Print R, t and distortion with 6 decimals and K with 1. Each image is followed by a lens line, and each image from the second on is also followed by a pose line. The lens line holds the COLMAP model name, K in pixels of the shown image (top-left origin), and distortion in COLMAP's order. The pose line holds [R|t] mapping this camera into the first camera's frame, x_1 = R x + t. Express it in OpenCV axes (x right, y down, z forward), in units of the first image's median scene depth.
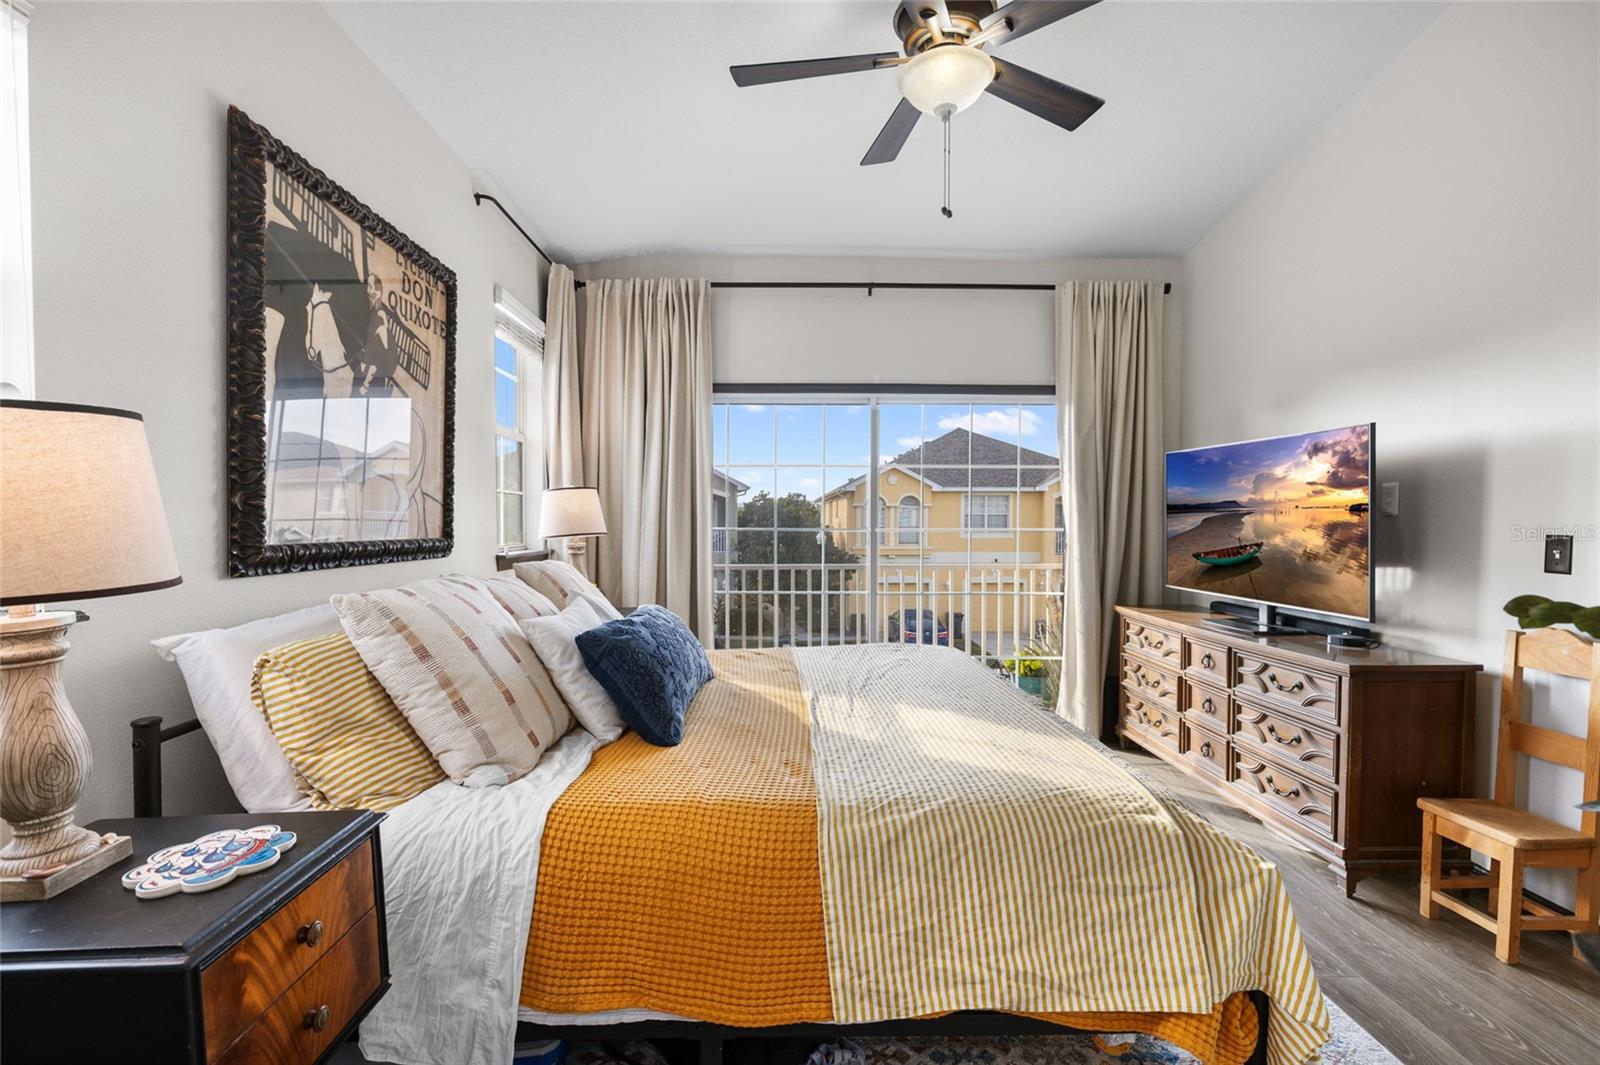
lens RADIAL K [[713.8, 0, 800.0], [0, 713.8, 532.5], [0, 0, 1]] dist [0.001004, 0.000064]
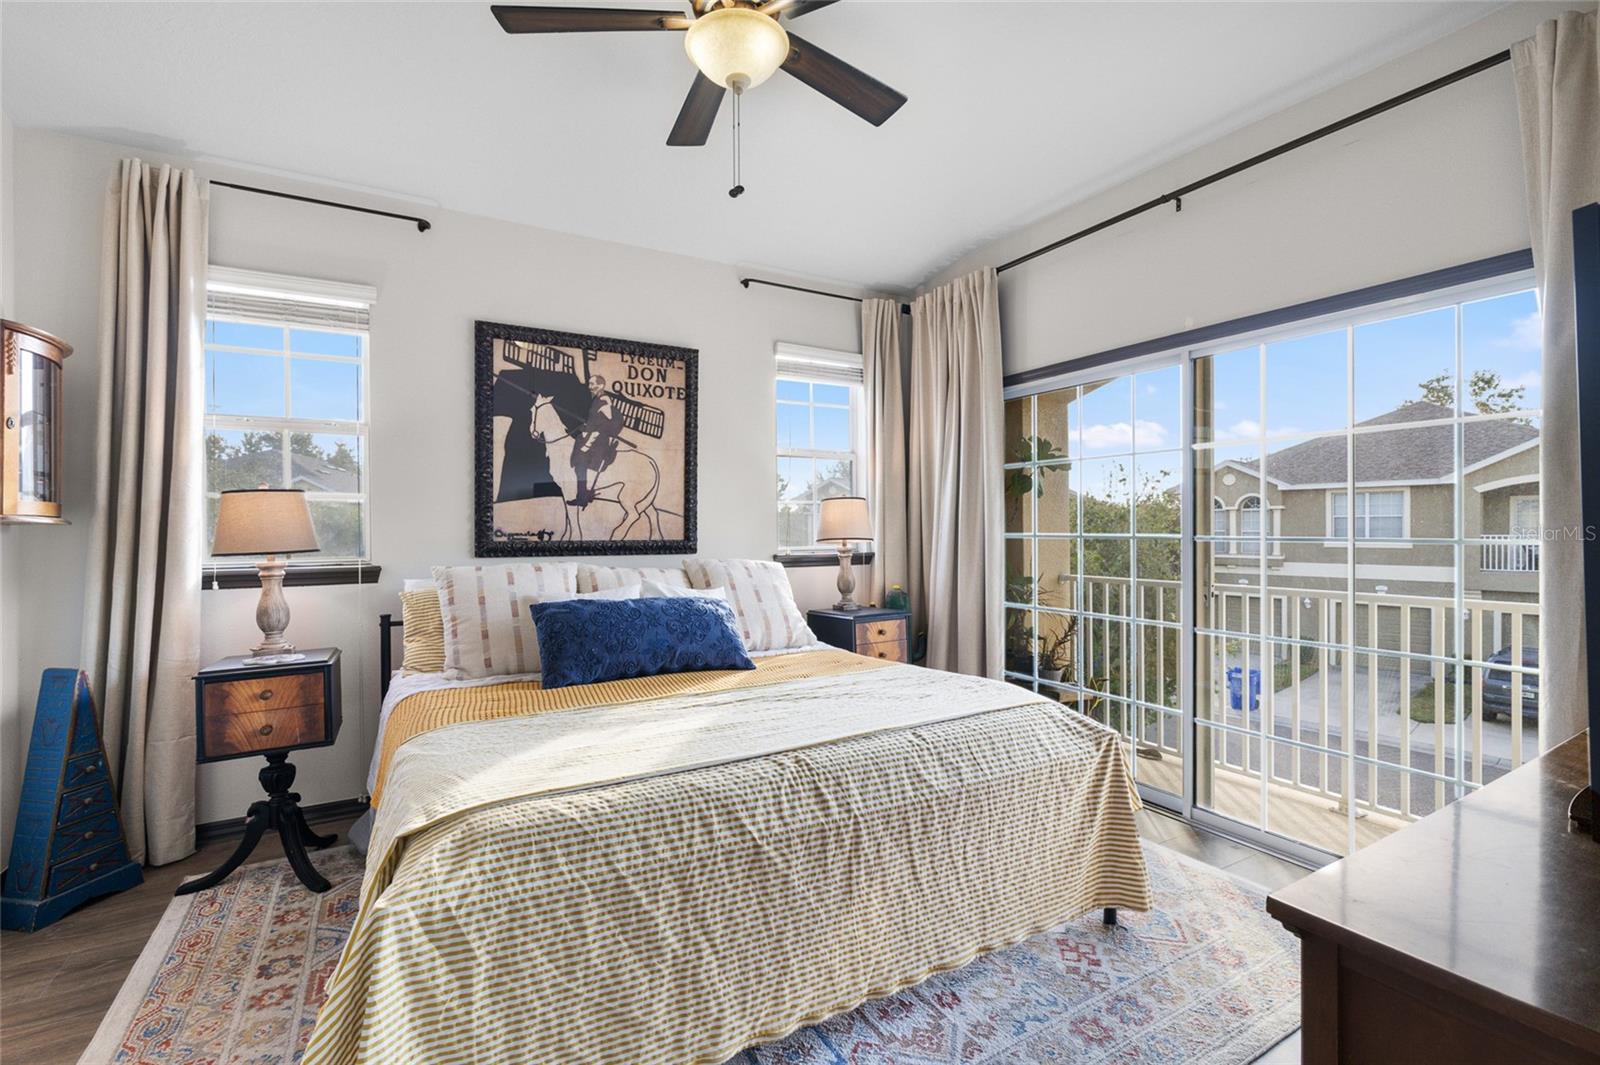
lens RADIAL K [[735.2, 0, 800.0], [0, 735.2, 532.5], [0, 0, 1]] dist [-0.003555, -0.000684]
pose [[0.472823, 0.000032, -0.881158, 1.026730], [-0.012884, 0.999893, -0.006877, -0.002538], [0.881063, 0.014604, 0.472773, 0.598558]]
